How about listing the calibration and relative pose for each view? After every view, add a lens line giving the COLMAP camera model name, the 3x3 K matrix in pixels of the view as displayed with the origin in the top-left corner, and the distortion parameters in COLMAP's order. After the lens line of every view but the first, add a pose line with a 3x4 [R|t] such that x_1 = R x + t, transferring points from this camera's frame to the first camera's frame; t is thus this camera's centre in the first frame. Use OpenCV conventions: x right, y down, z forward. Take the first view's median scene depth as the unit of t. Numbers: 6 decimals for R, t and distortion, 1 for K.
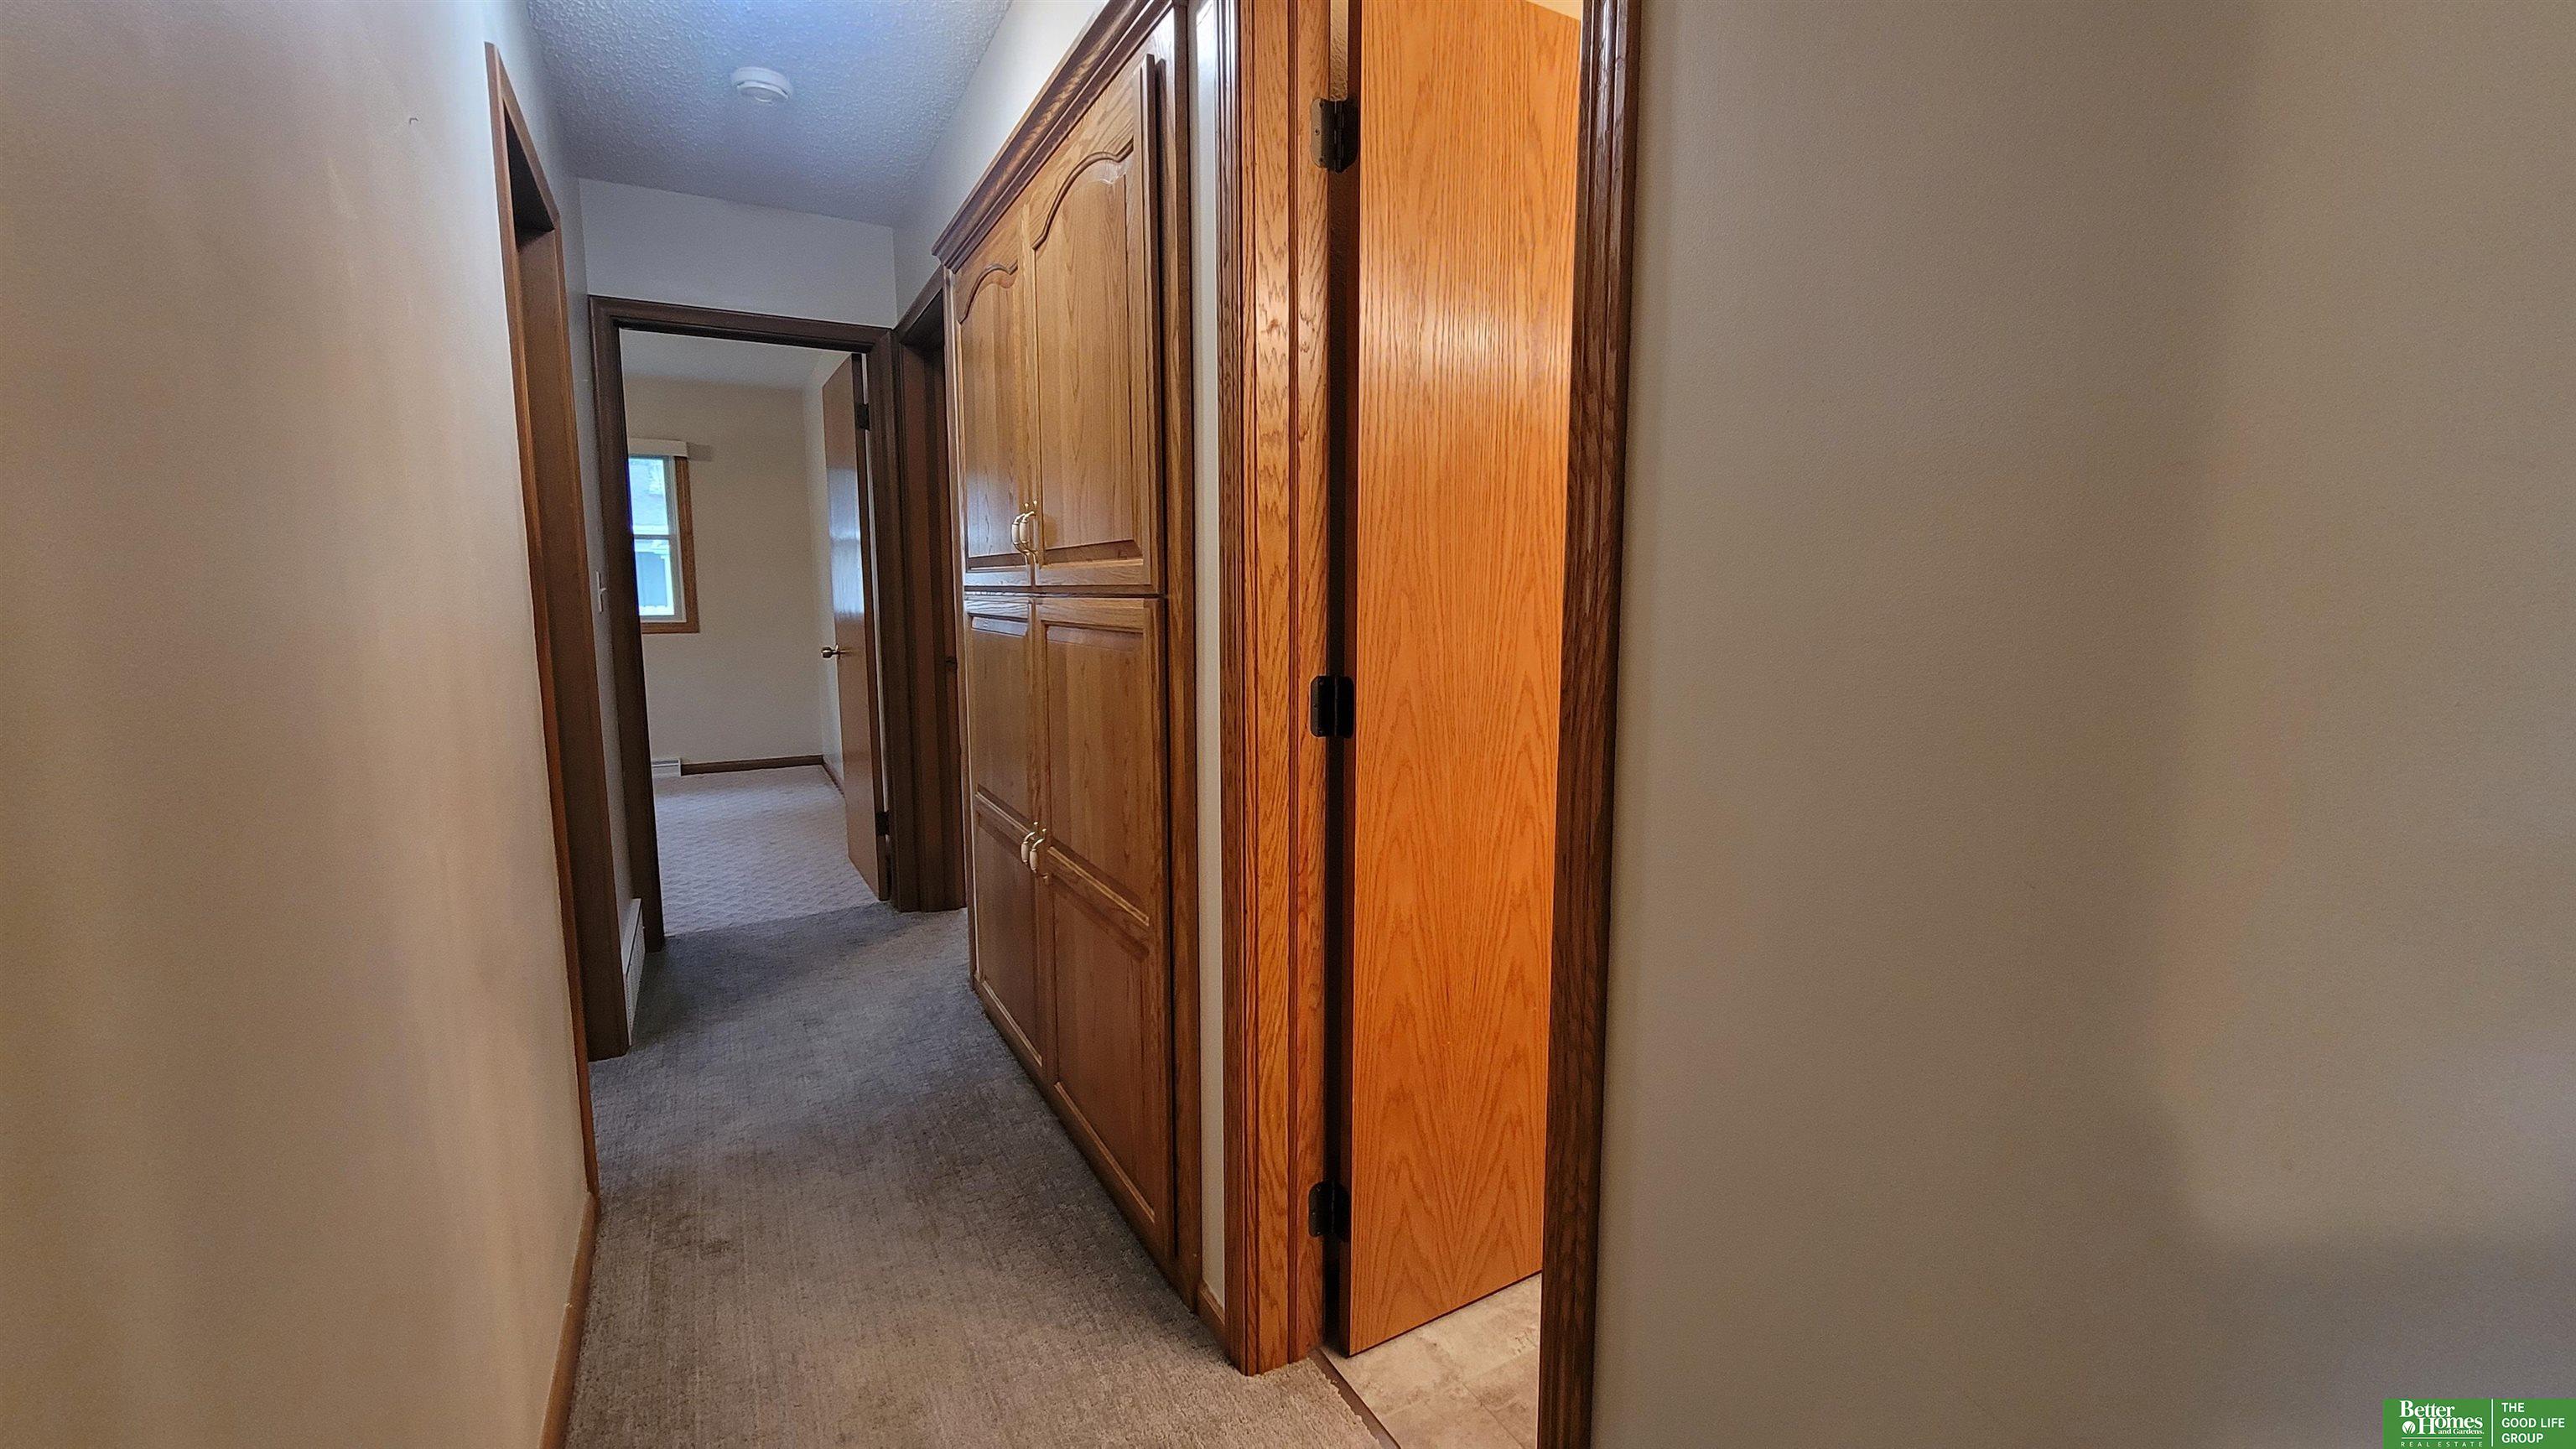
lens RADIAL K [[1047.8, 0, 1284.7], [0, 1047.8, 720.9], [0, 0, 1]] dist [0.002995, 0.000139]
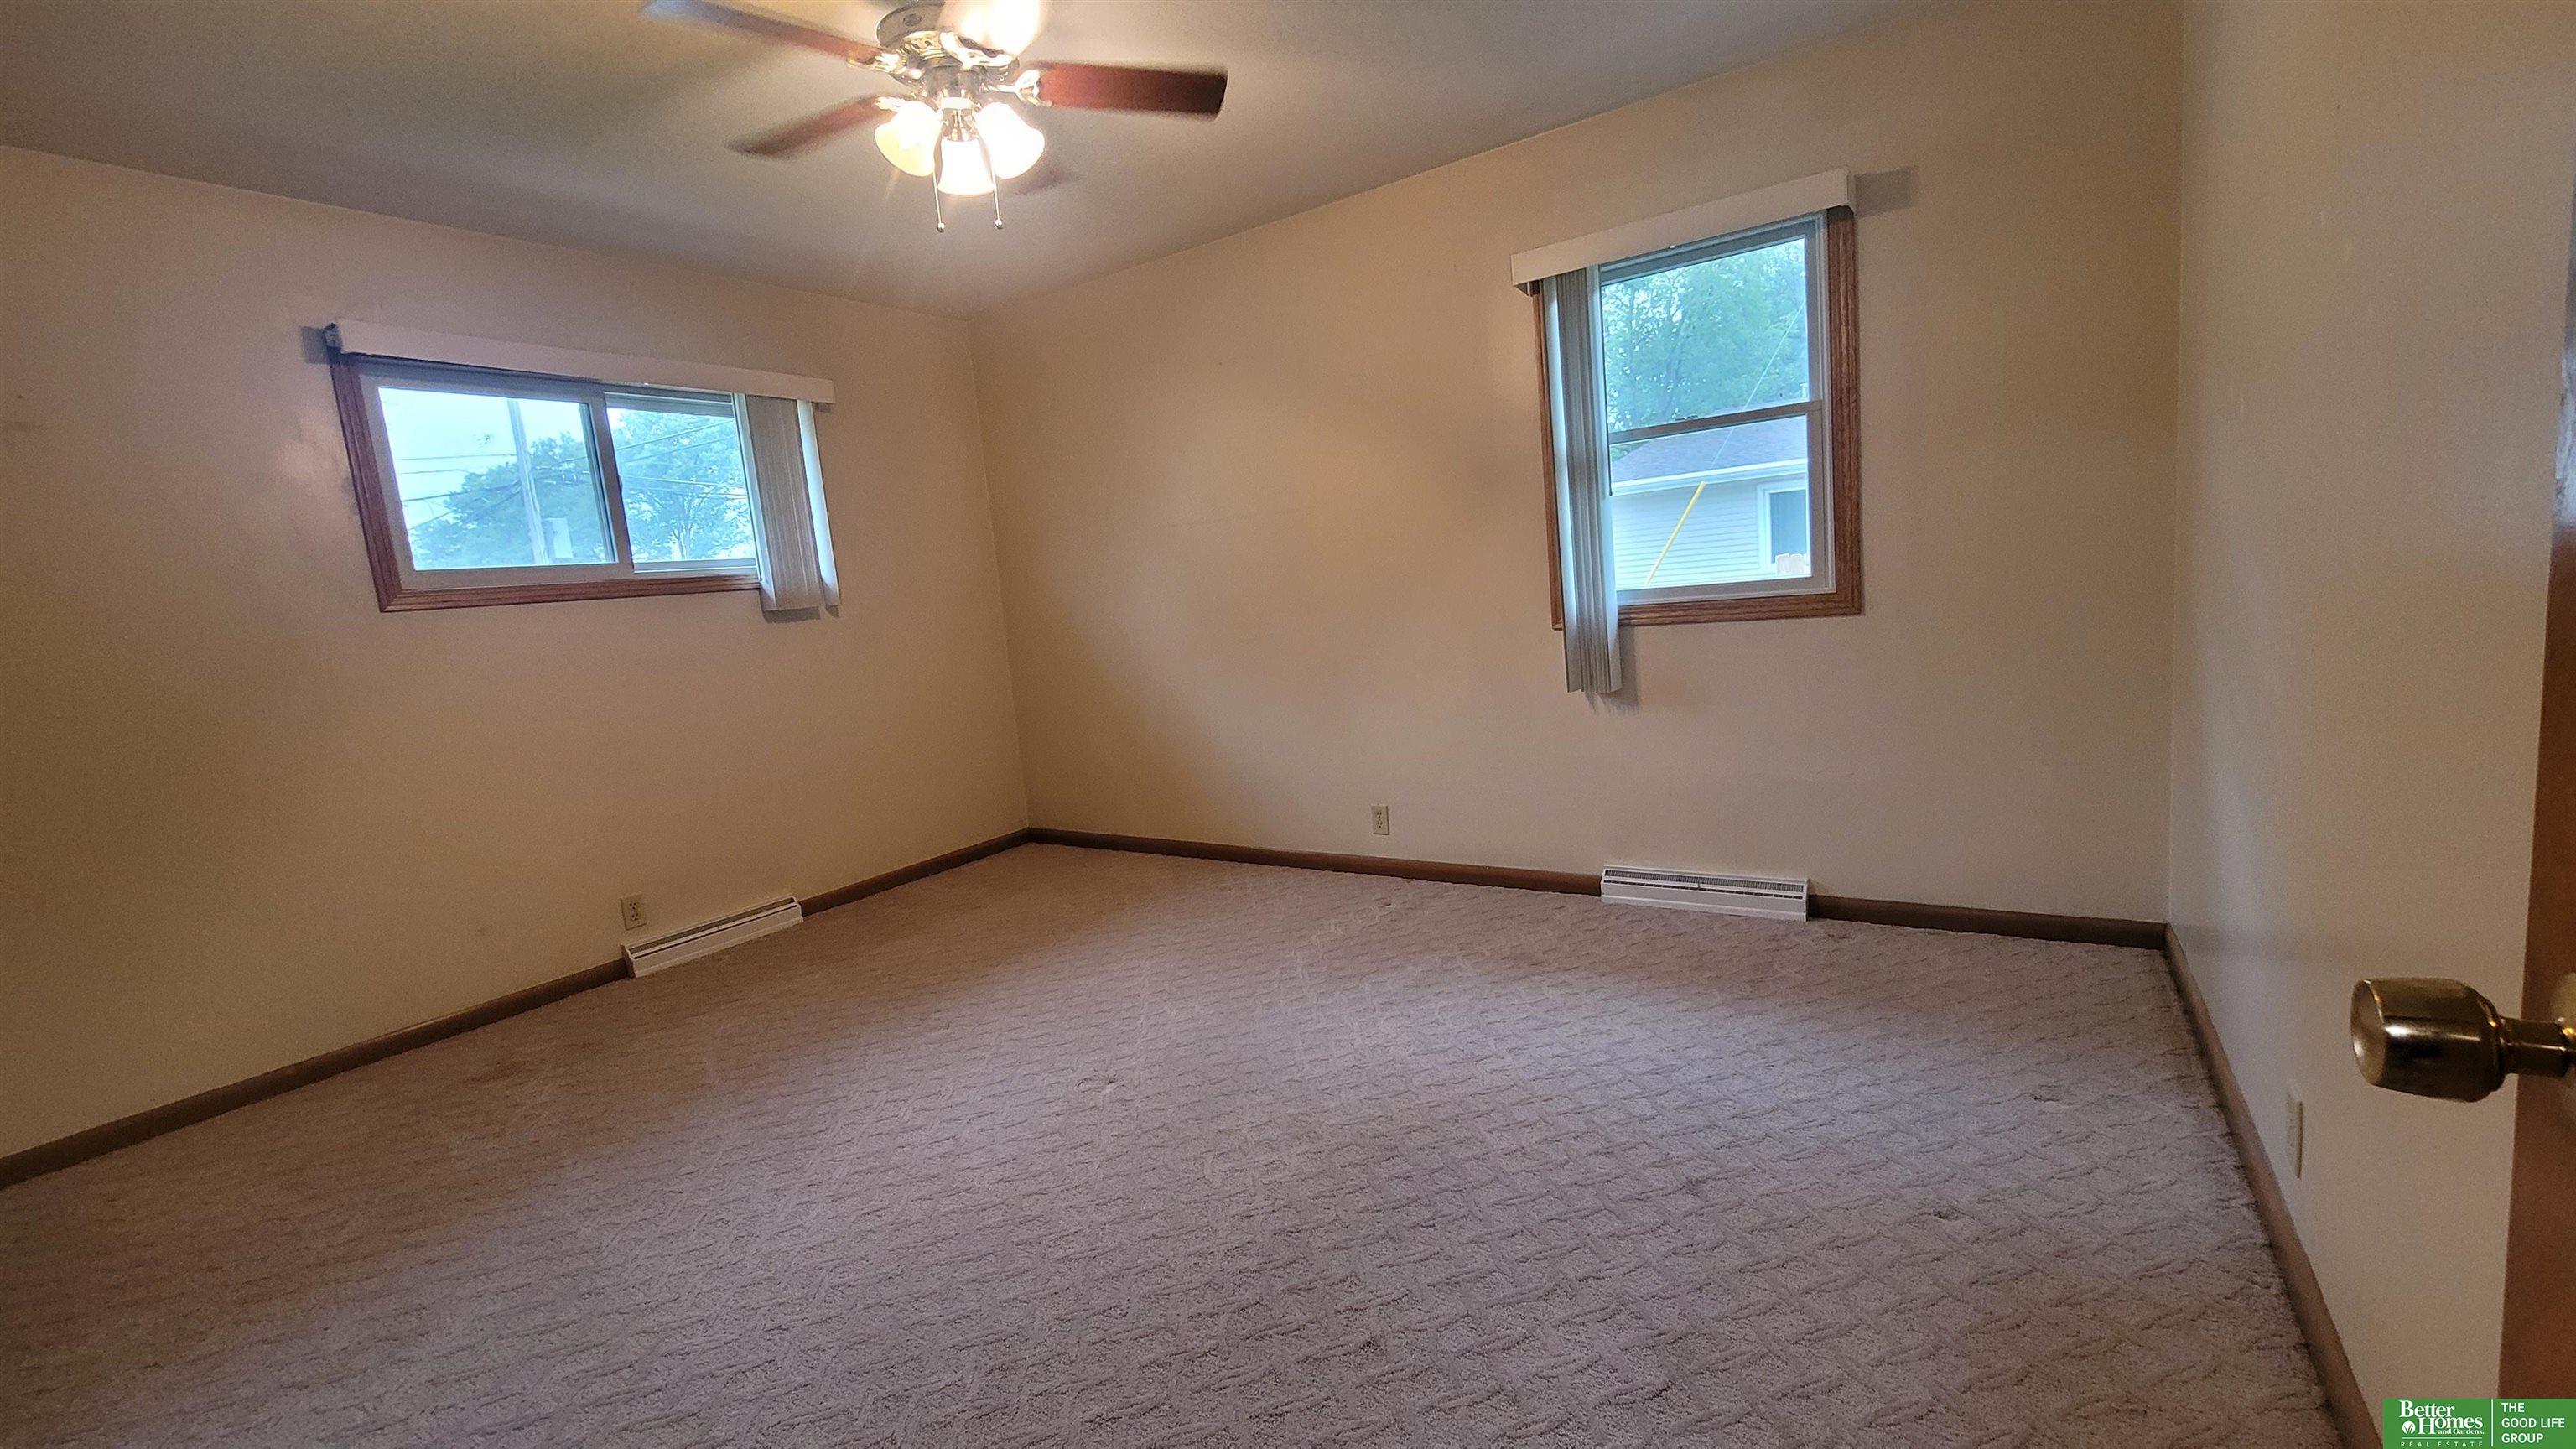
lens RADIAL K [[1047.8, 0, 1280.4], [0, 1047.8, 725.3], [0, 0, 1]] dist [0.002995, 0.000139]
pose [[0.439196, 0.008768, -0.898348, -0.263751], [-0.120258, 0.991527, -0.049116, 0.018865], [0.890306, 0.129606, 0.436529, 0.595987]]
